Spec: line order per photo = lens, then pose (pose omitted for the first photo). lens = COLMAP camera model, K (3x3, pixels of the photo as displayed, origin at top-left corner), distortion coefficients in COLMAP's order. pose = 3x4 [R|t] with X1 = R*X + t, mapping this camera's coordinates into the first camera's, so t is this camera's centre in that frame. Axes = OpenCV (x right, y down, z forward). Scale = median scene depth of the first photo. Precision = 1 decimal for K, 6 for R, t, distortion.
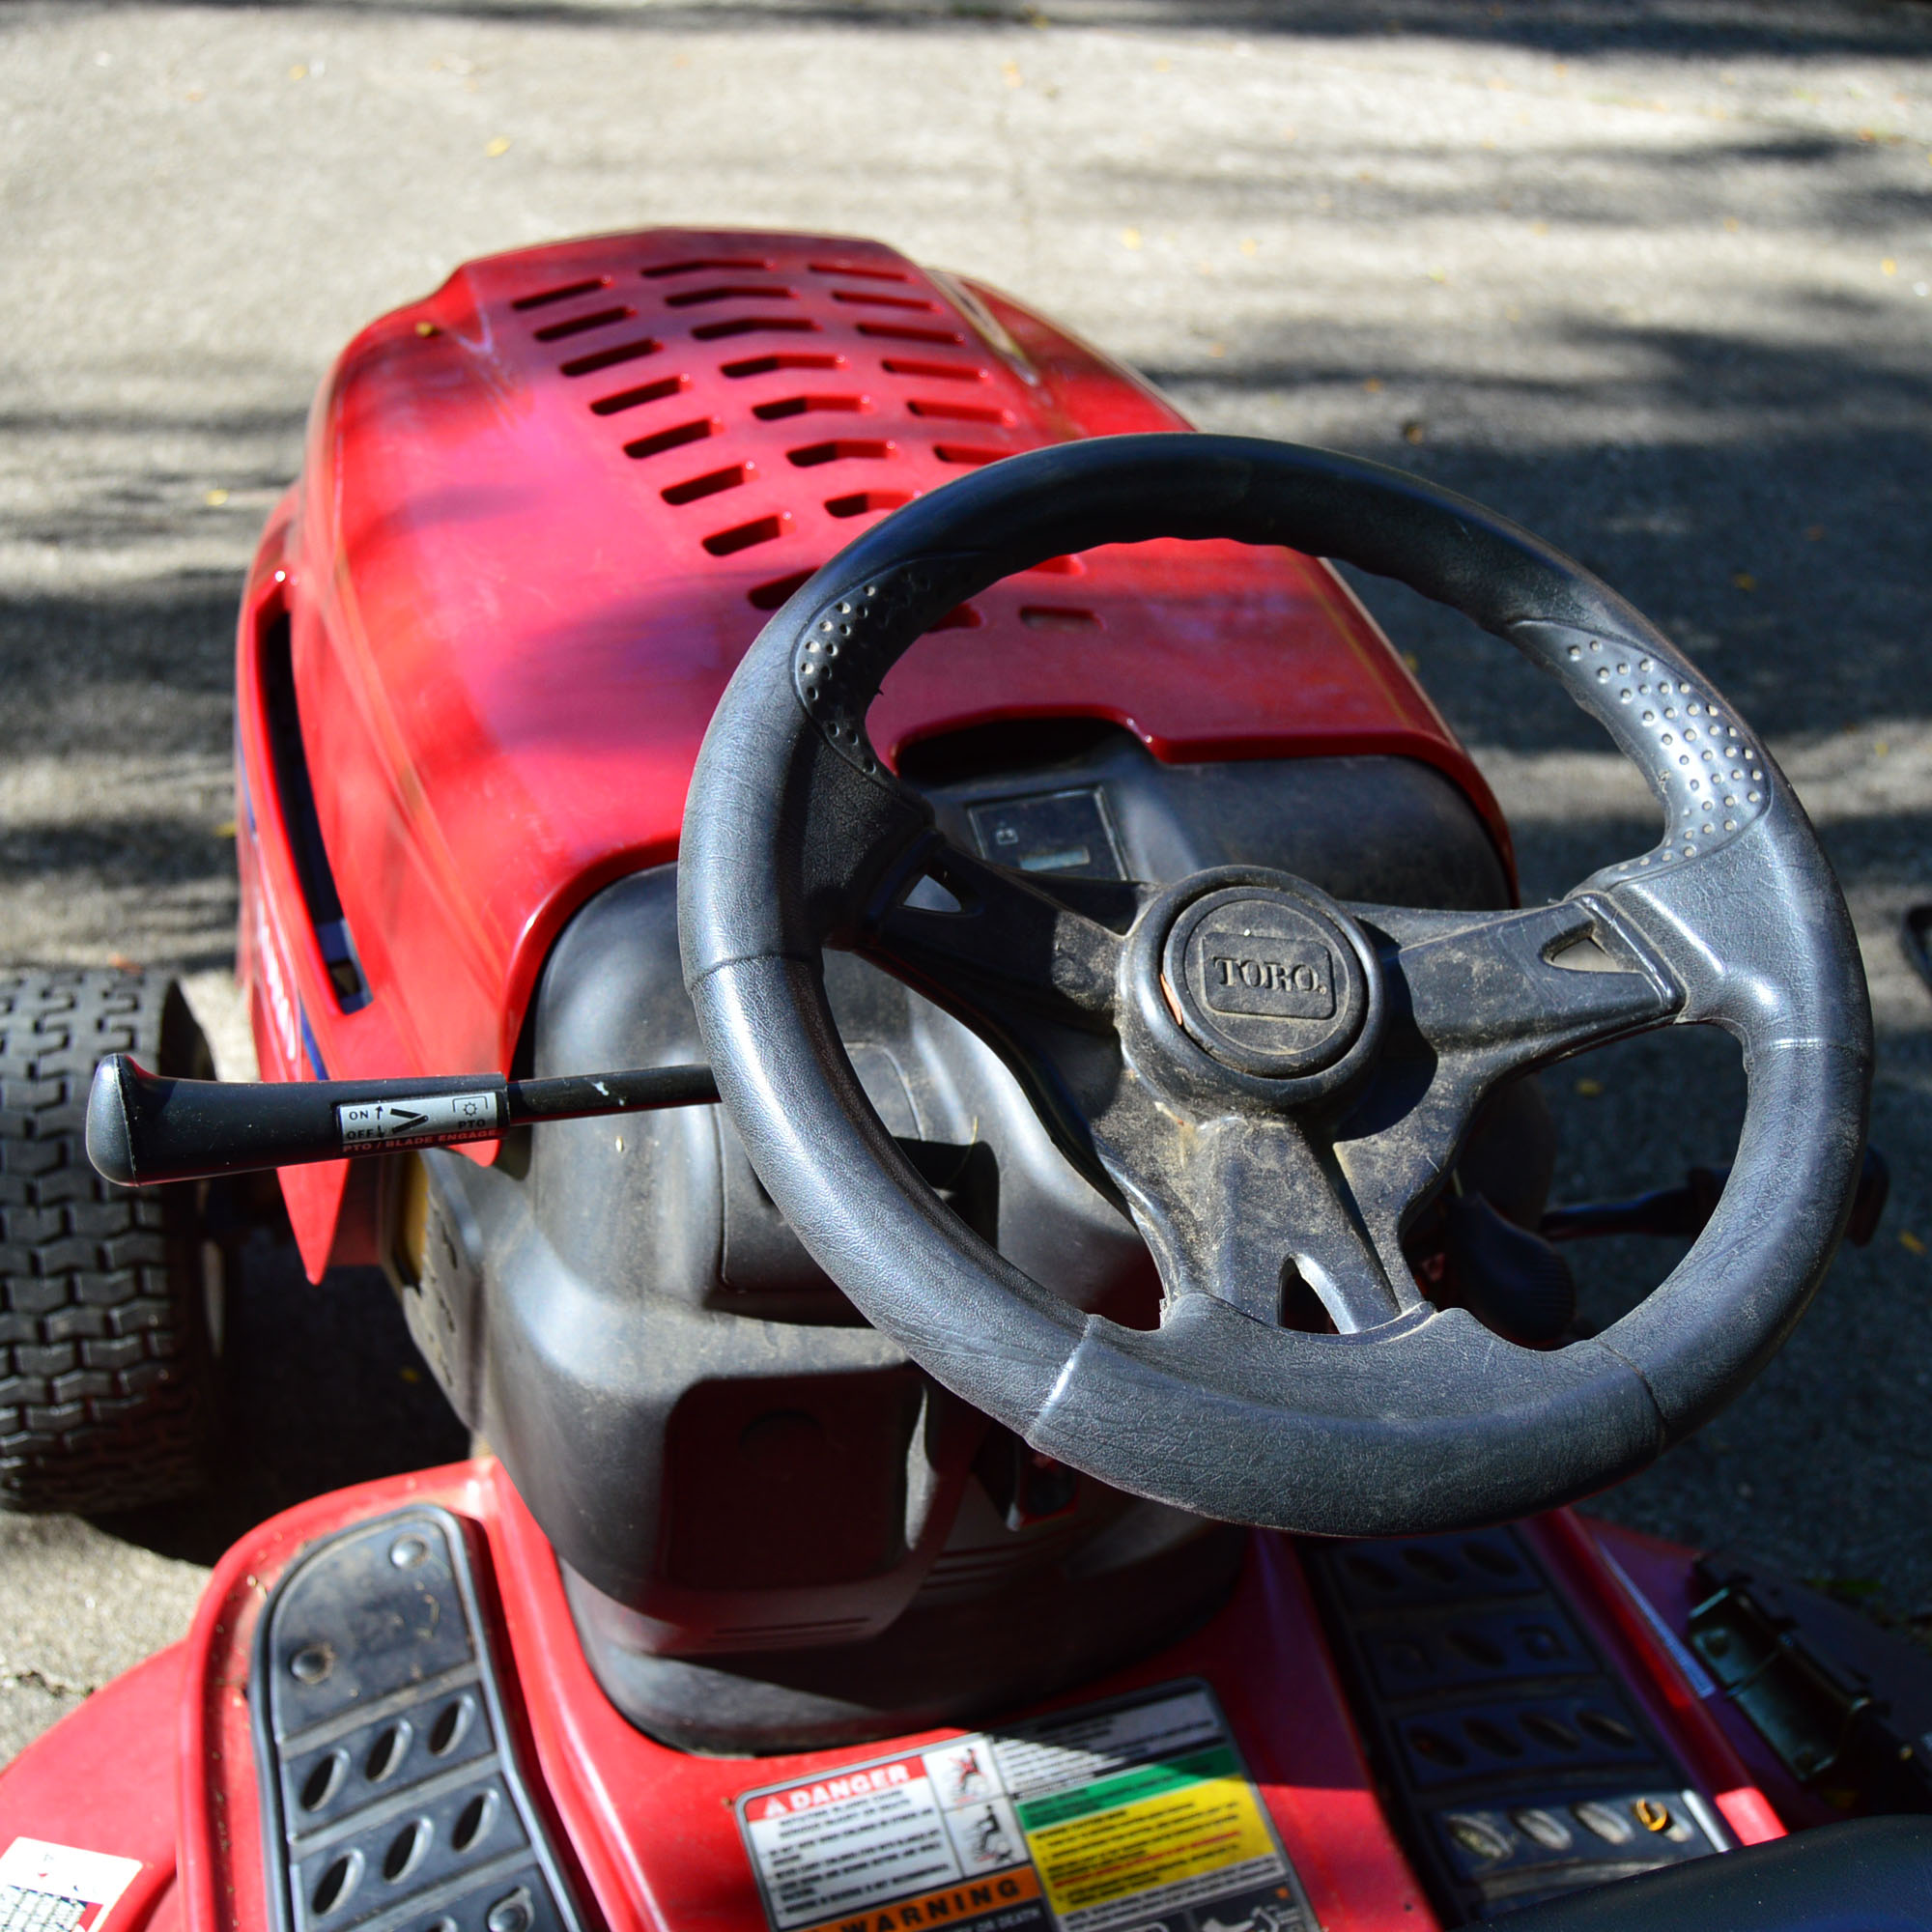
lens RADIAL K [[2283.3, 0, 961.9], [0, 2283.3, 968.9], [0, 0, 1]] dist [-0.082626, 0.000000]
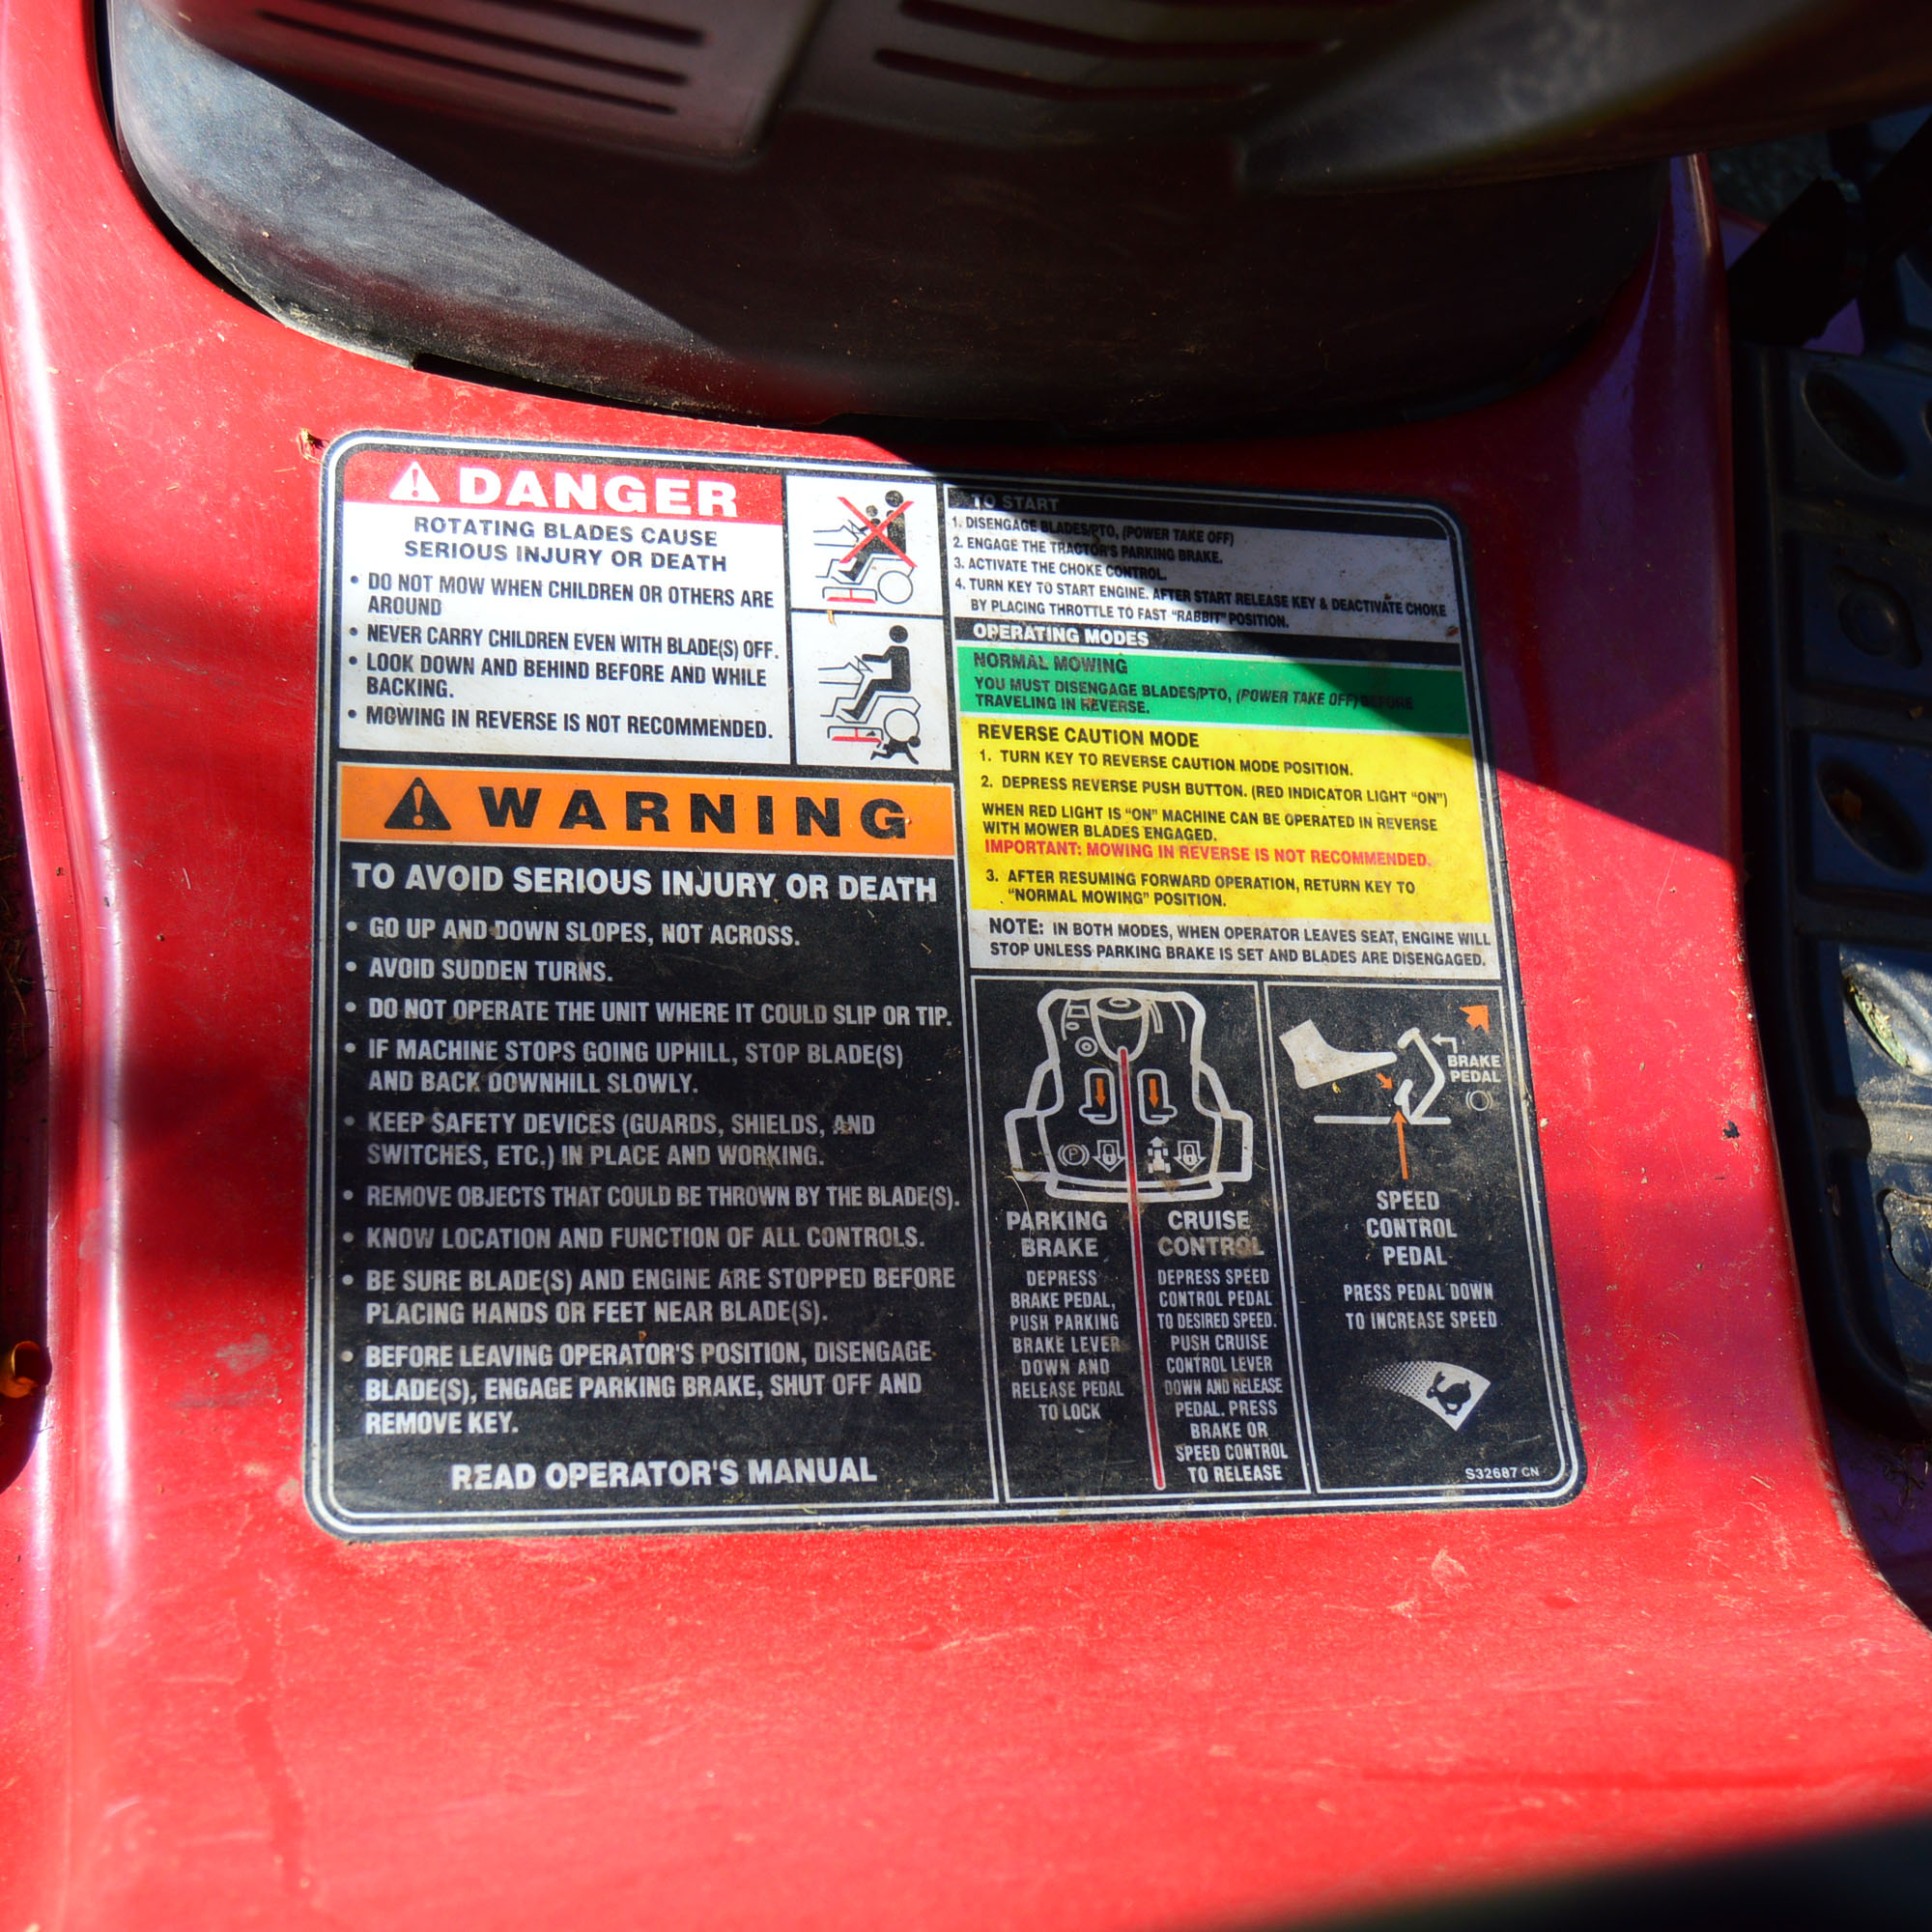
lens RADIAL K [[2790.0, 0, 961.4], [0, 2790.0, 960.3], [0, 0, 1]] dist [-0.071979, 0.000000]
pose [[0.954351, 0.295796, 0.041462, 0.020069], [-0.283034, 0.851229, 0.441928, 0.187241], [0.095427, -0.433490, 0.896092, 0.500500]]
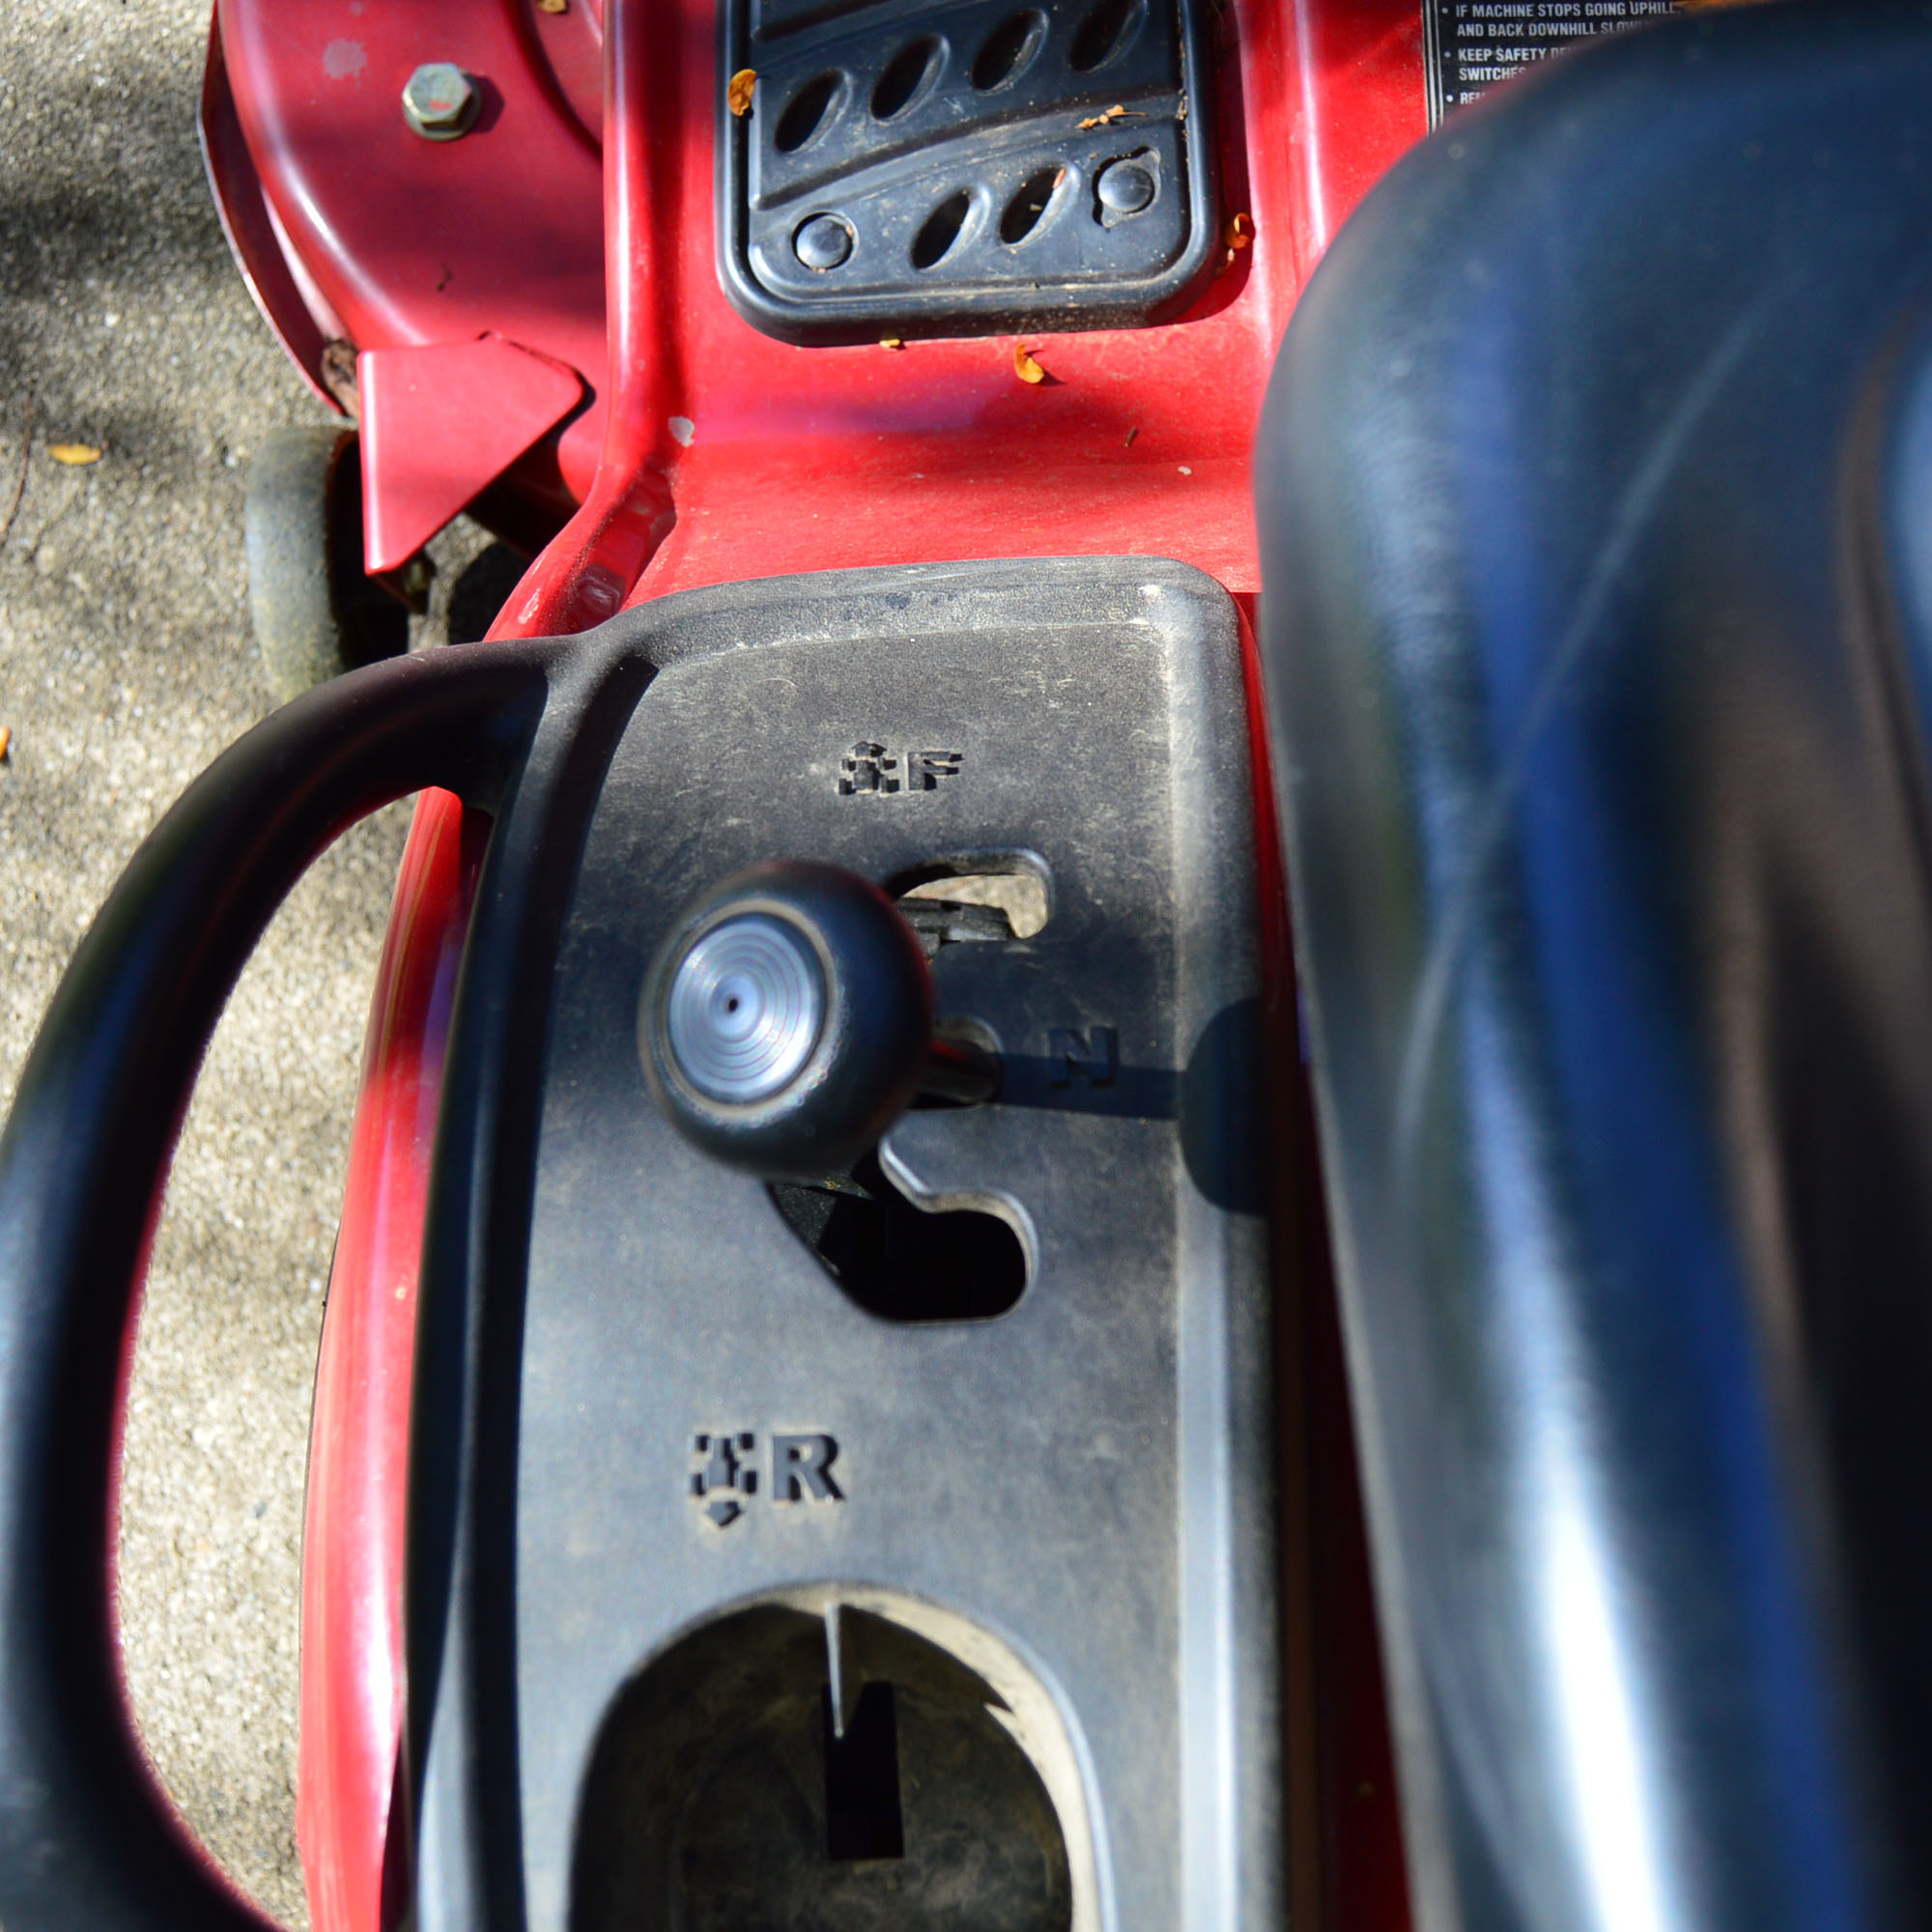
lens RADIAL K [[2283.3, 0, 952.4], [0, 2283.3, 960.7], [0, 0, 1]] dist [-0.082626, 0.000000]
pose [[0.948900, 0.289790, -0.124942, -0.032033], [-0.120786, 0.699279, 0.704571, 0.200035], [0.291546, -0.653476, 0.698548, 0.251024]]
